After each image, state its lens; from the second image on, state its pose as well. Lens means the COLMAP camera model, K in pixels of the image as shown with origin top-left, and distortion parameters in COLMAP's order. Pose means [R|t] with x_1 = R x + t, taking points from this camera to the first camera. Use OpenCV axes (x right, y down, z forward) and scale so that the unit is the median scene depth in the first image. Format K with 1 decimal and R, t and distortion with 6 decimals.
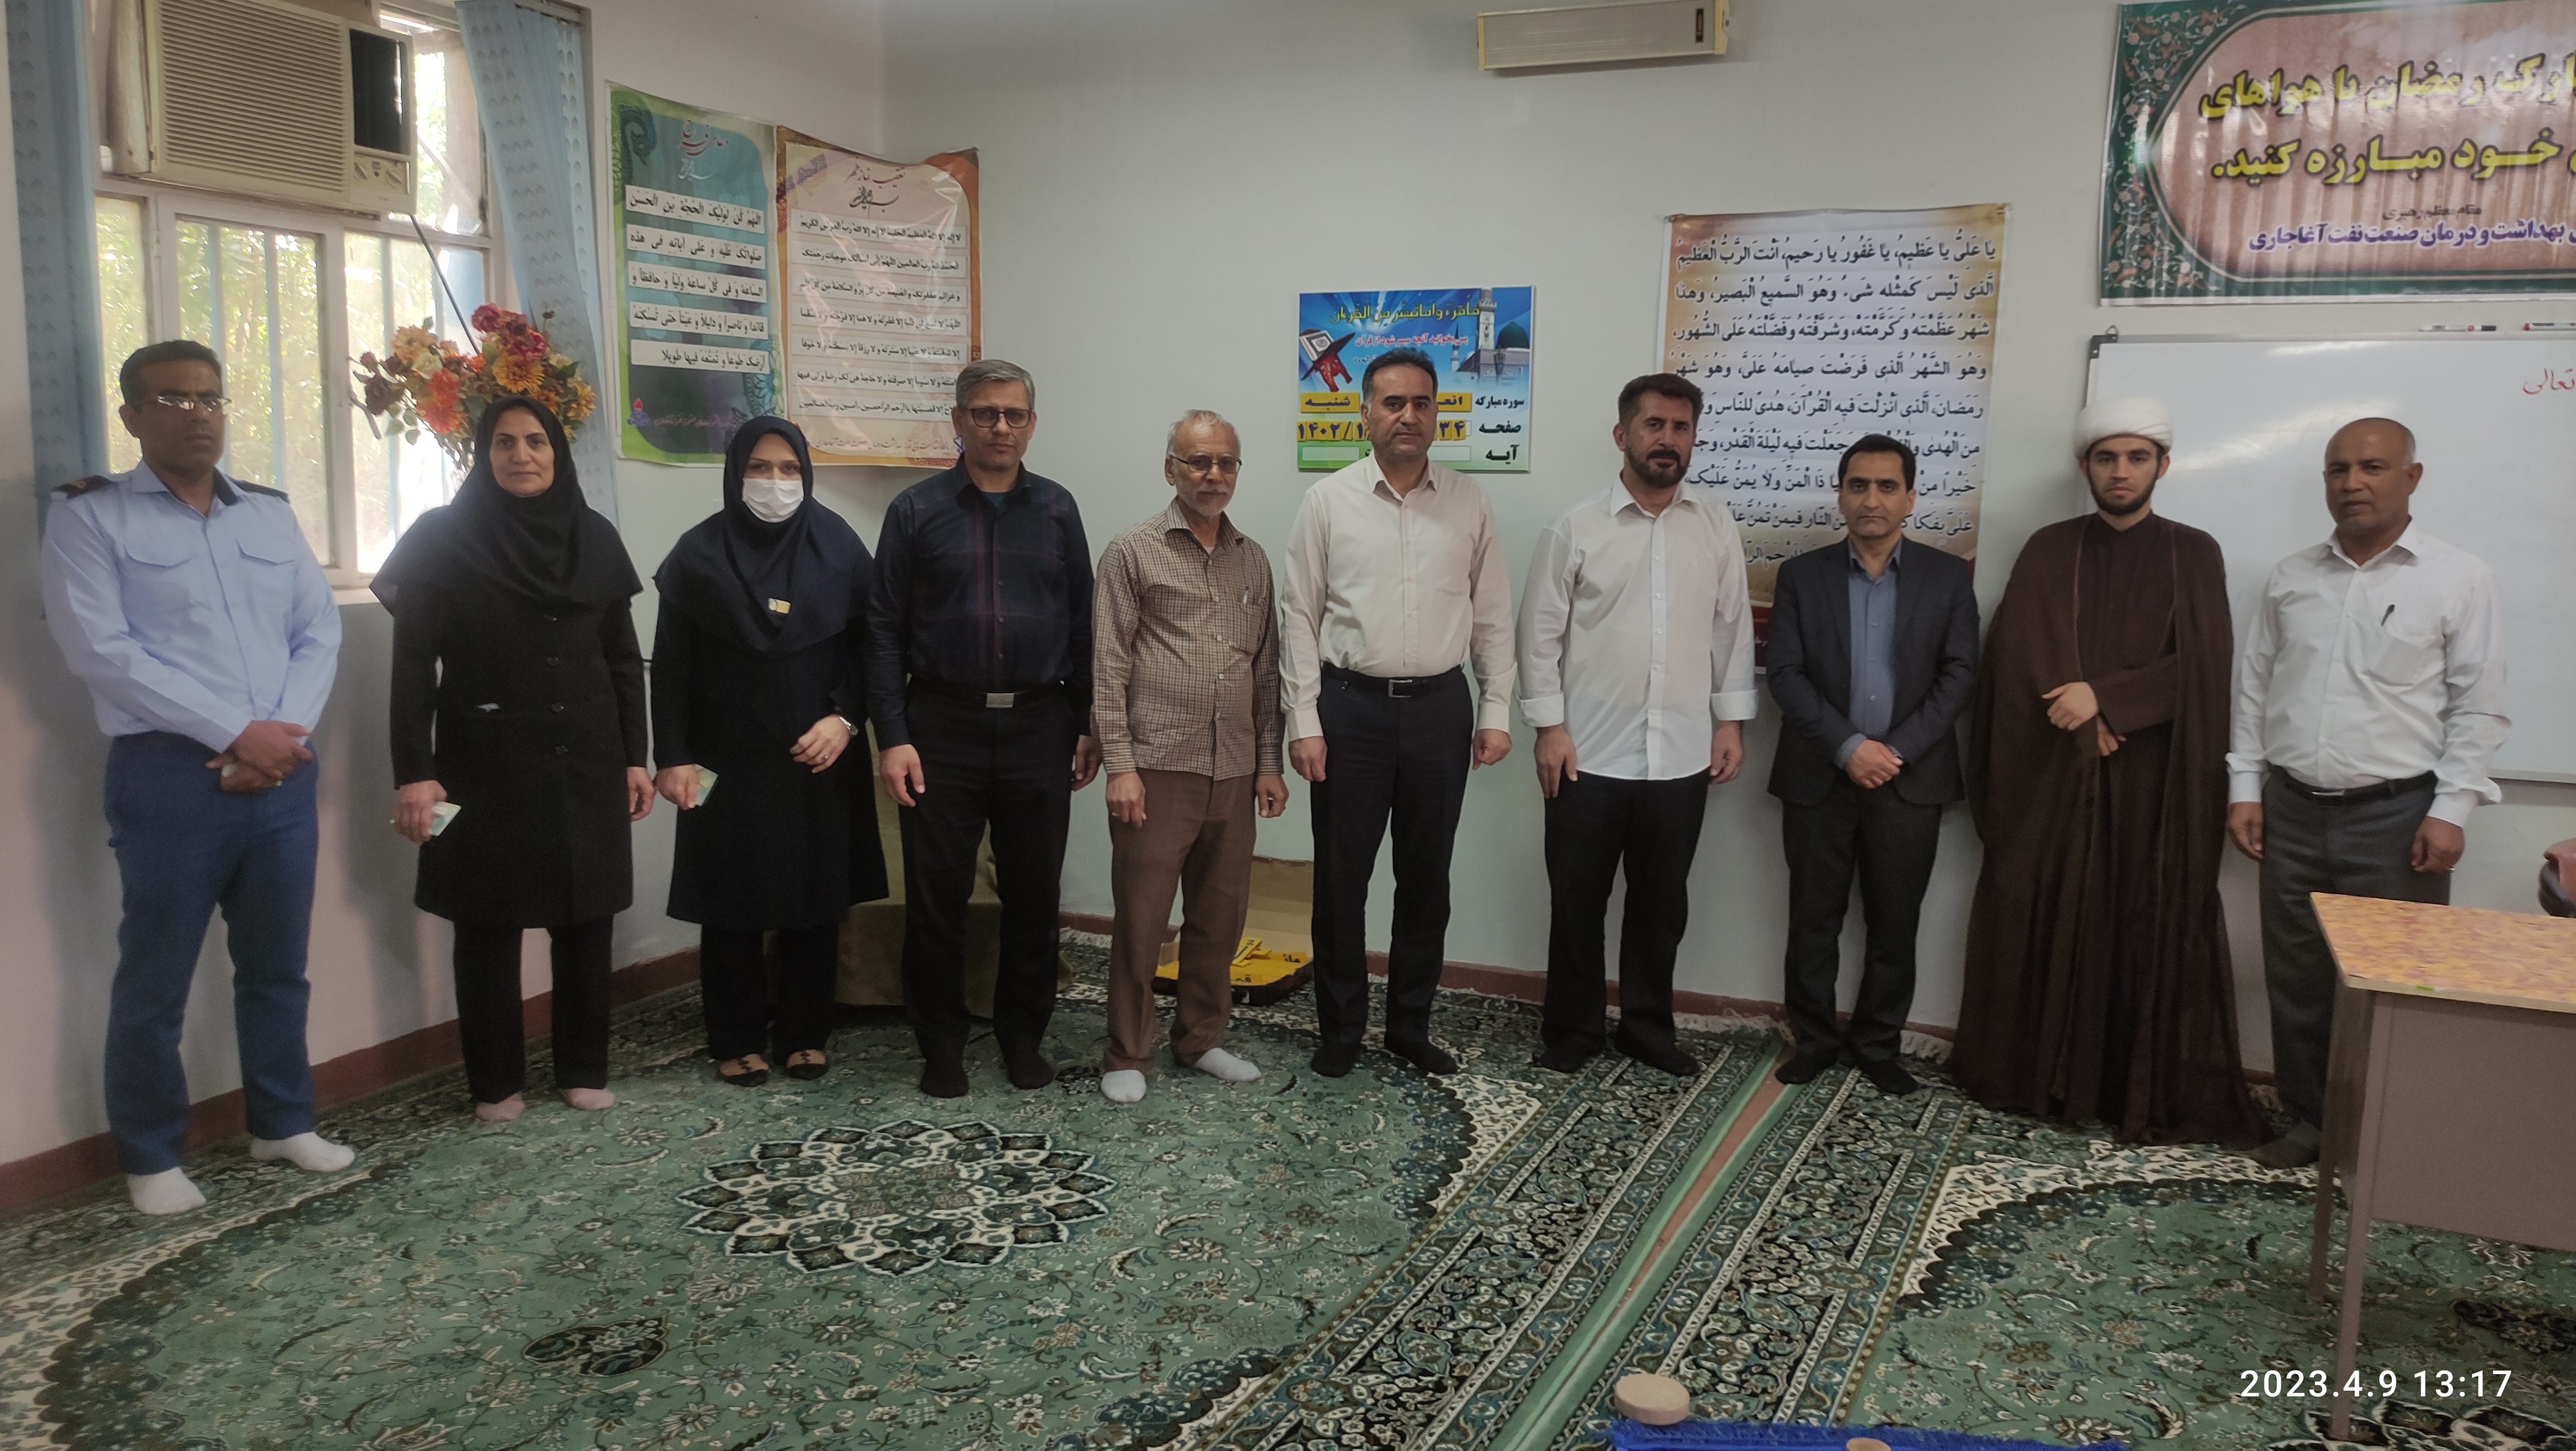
lens RADIAL K [[1827.9, 0, 1288.0], [0, 1827.9, 725.5], [0, 0, 1]] dist [0.052547, -0.044080]
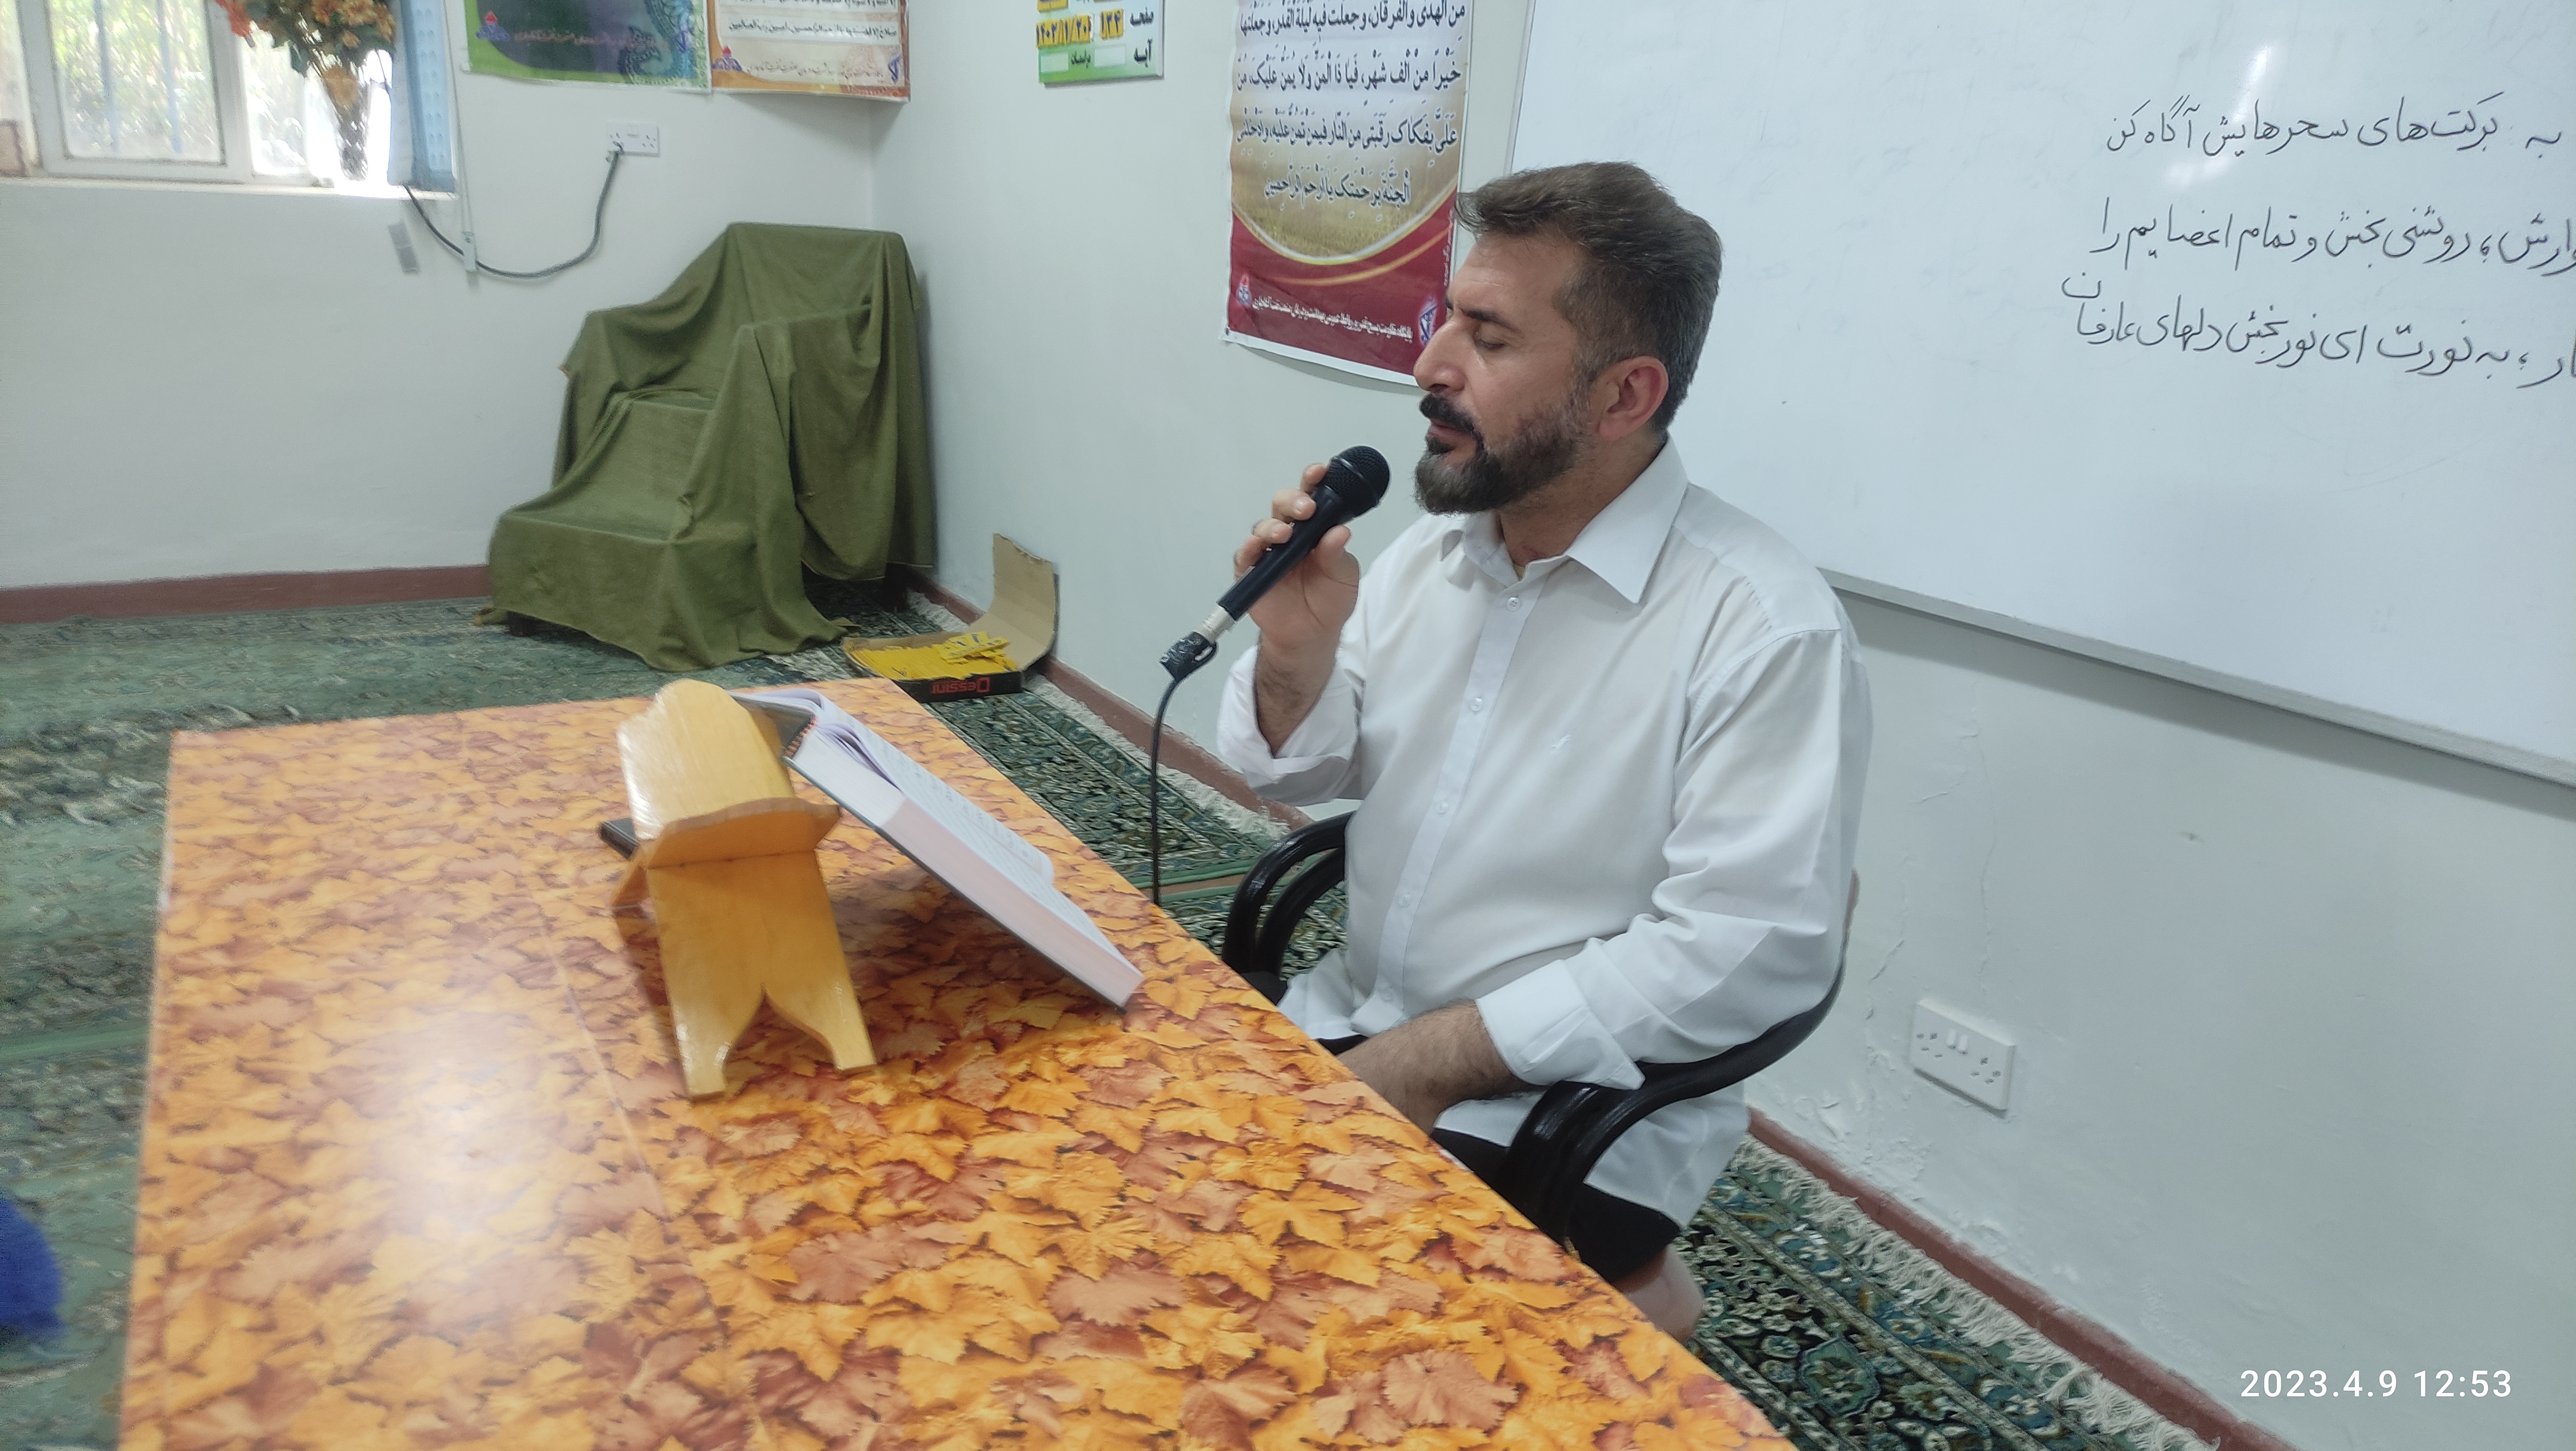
lens RADIAL K [[1827.9, 0, 1288.0], [0, 1827.9, 725.5], [0, 0, 1]] dist [0.052547, -0.044080]
pose [[0.805992, 0.183453, -0.562780, 0.656339], [-0.105661, 0.980081, 0.168160, -0.006819], [0.582419, -0.076072, 0.809321, 0.383399]]
